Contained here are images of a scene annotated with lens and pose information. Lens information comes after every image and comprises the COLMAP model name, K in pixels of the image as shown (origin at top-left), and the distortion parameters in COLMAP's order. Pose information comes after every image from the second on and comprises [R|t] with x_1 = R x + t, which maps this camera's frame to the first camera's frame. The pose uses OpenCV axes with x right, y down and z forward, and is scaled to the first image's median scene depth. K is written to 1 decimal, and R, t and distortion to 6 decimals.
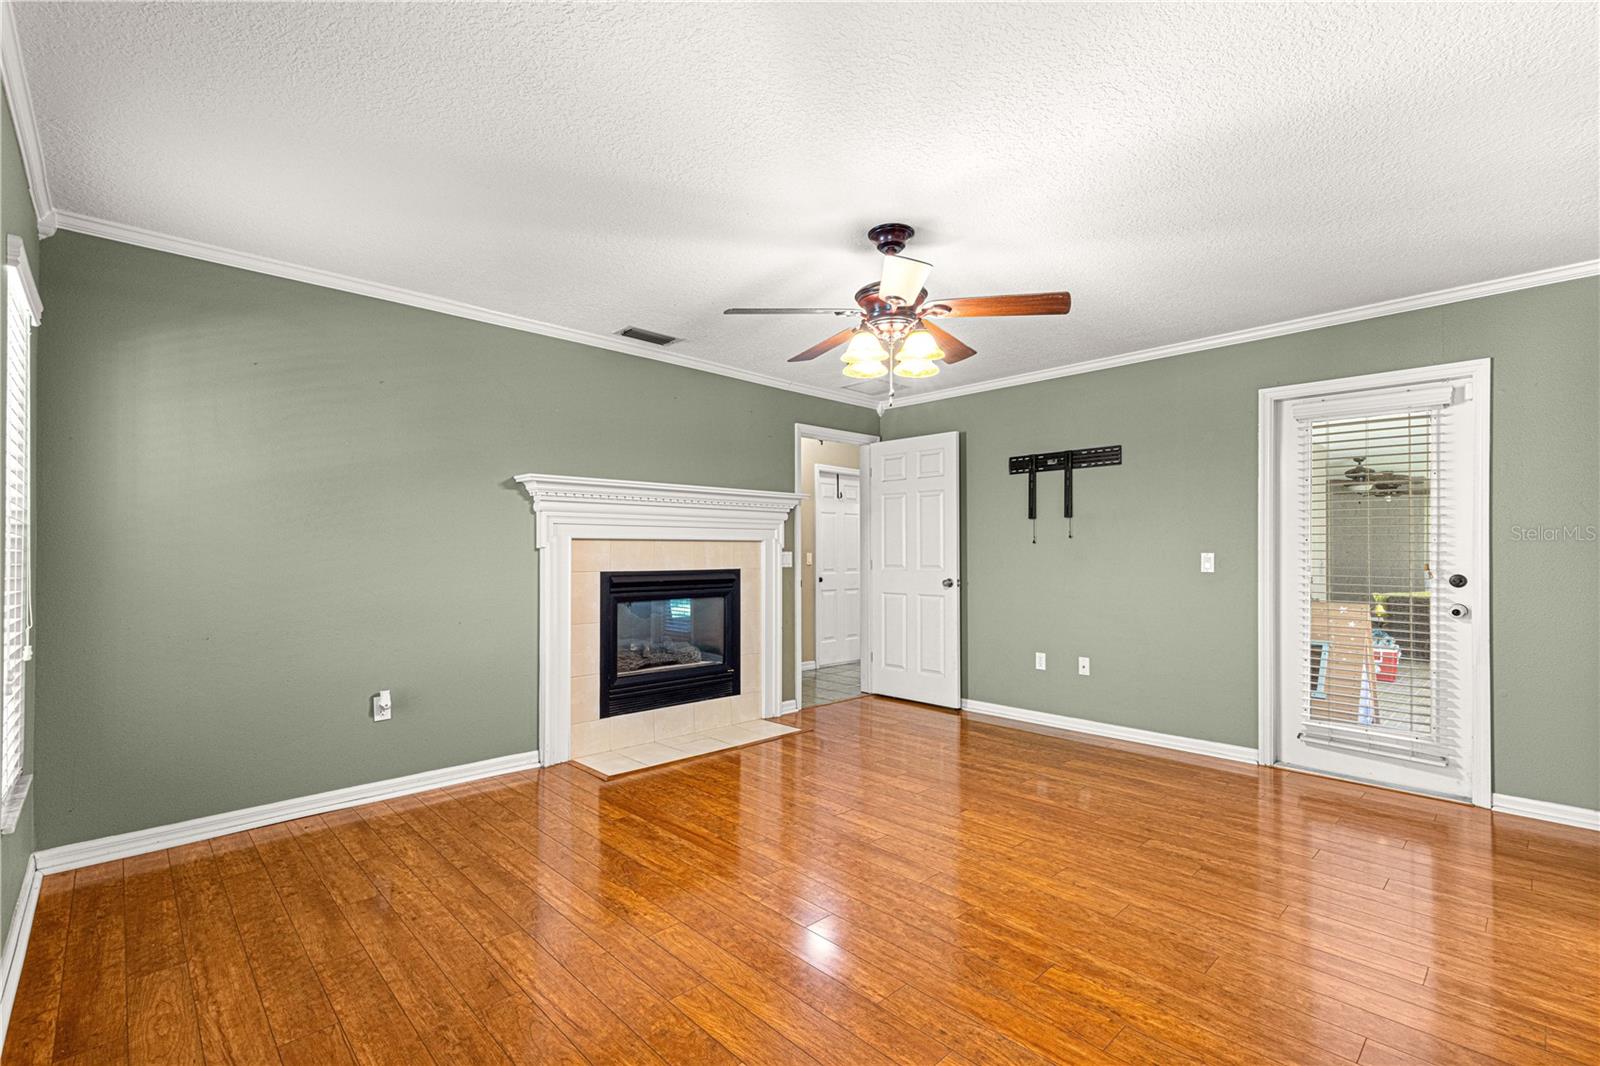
lens RADIAL K [[715.6, 0, 800.0], [0, 715.6, 543.4], [0, 0, 1]] dist [0.001469, 0.000108]
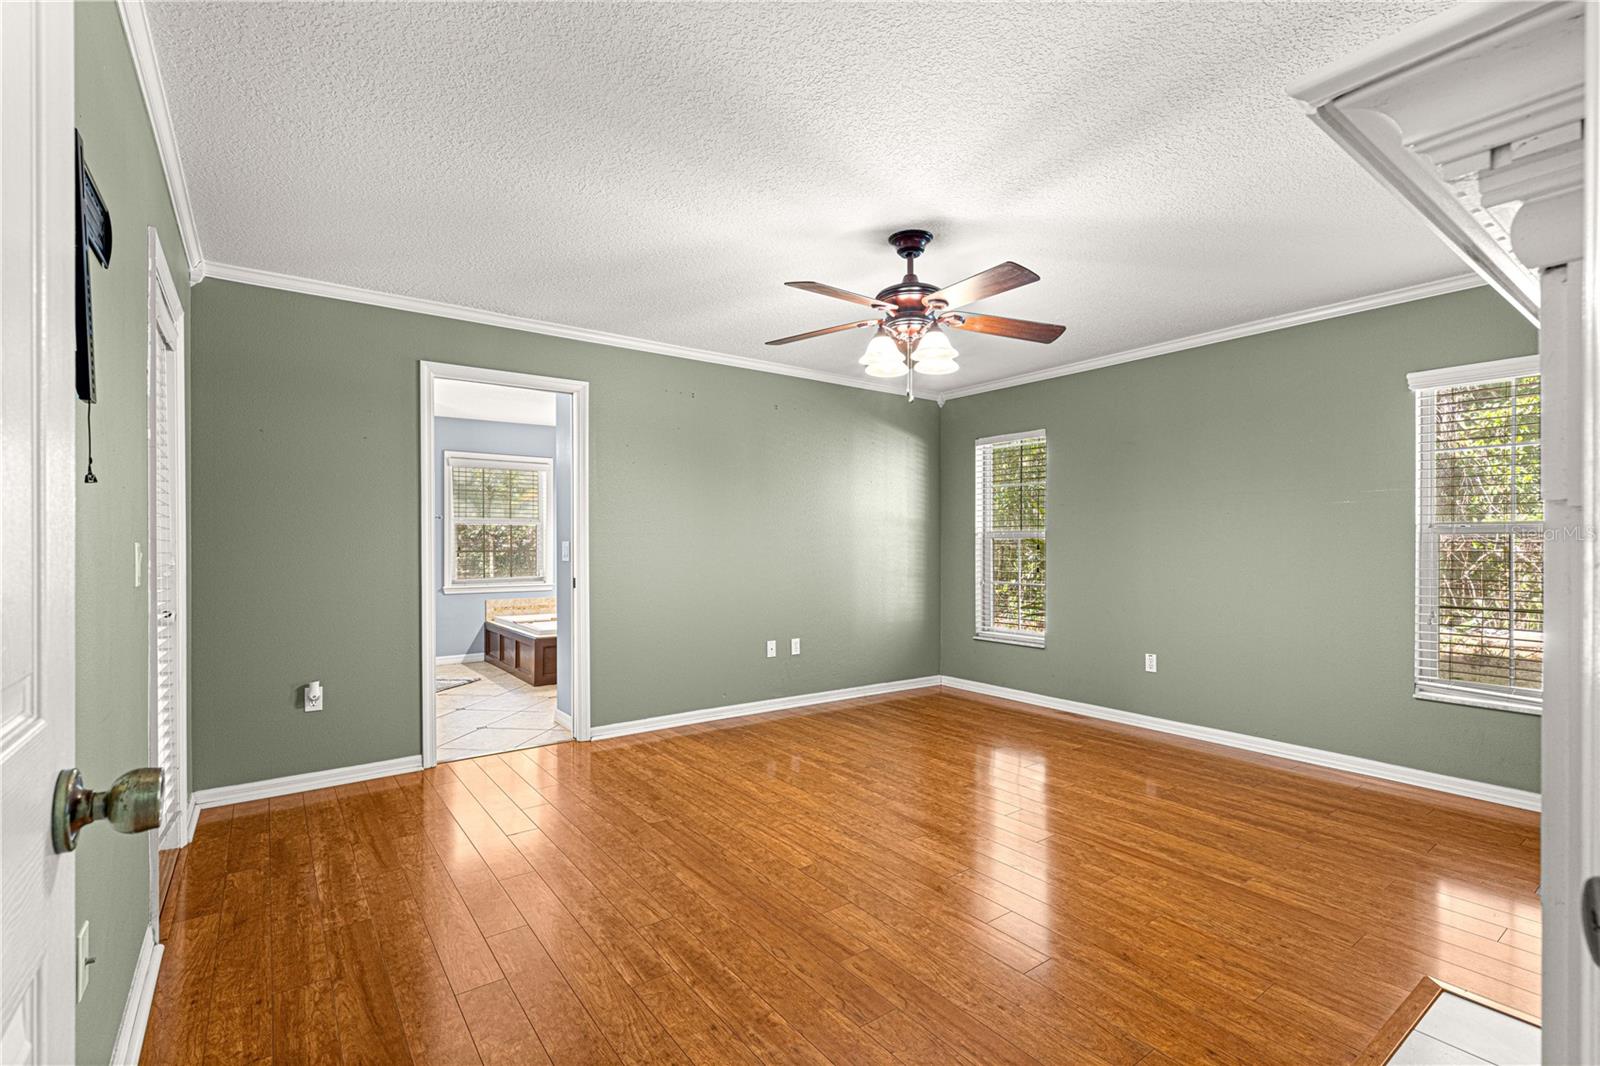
lens RADIAL K [[715.6, 0, 800.0], [0, 715.6, 543.4], [0, 0, 1]] dist [0.001469, 0.000108]
pose [[-0.991972, -0.000894, 0.126458, 0.159527], [-0.002546, 0.999914, -0.012903, 0.027012], [-0.126436, -0.013122, -0.991888, 2.124325]]
